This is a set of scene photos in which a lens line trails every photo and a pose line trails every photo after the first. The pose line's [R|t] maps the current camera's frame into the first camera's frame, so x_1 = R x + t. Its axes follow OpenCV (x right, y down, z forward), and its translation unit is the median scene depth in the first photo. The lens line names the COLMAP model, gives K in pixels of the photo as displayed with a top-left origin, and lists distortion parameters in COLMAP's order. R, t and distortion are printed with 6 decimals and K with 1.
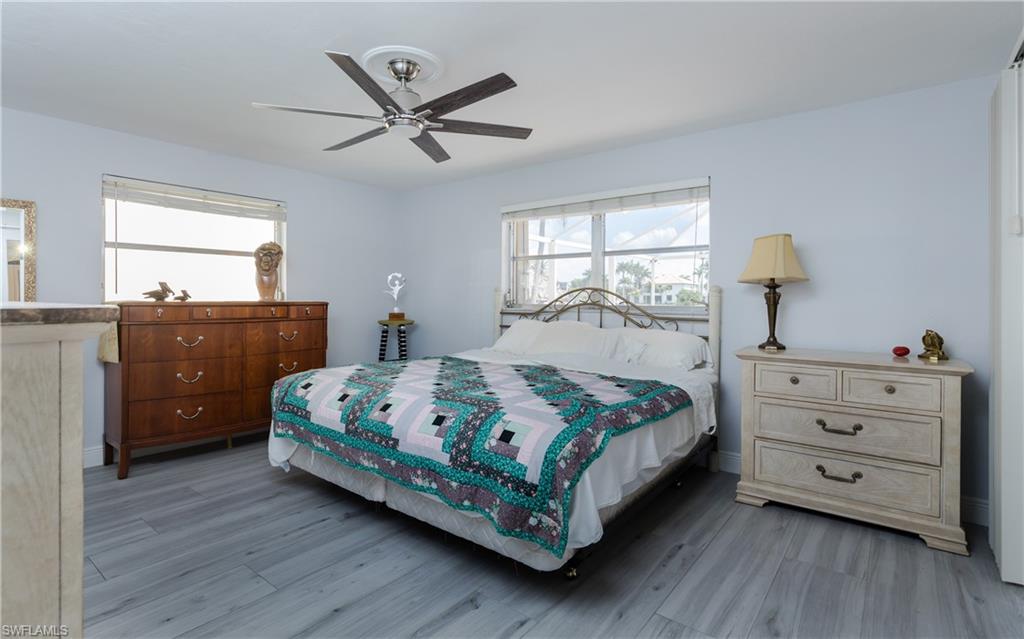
lens RADIAL K [[495.7, 0, 513.6], [0, 495.7, 298.8], [0, 0, 1]] dist [-0.002540, -0.000018]
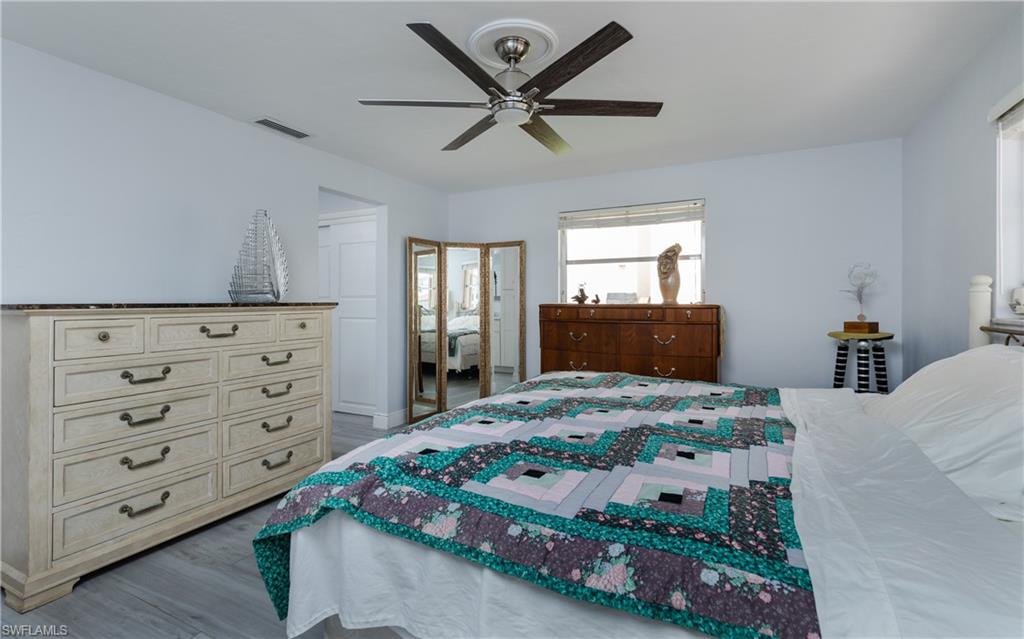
lens RADIAL K [[473.1, 0, 510.4], [0, 473.1, 299.5], [0, 0, 1]] dist [0.000225, -0.000001]
pose [[0.191821, -0.007193, -0.981404, 0.431394], [0.001761, 0.999974, -0.006985, 0.002100], [0.981428, -0.000389, 0.191829, 0.574160]]
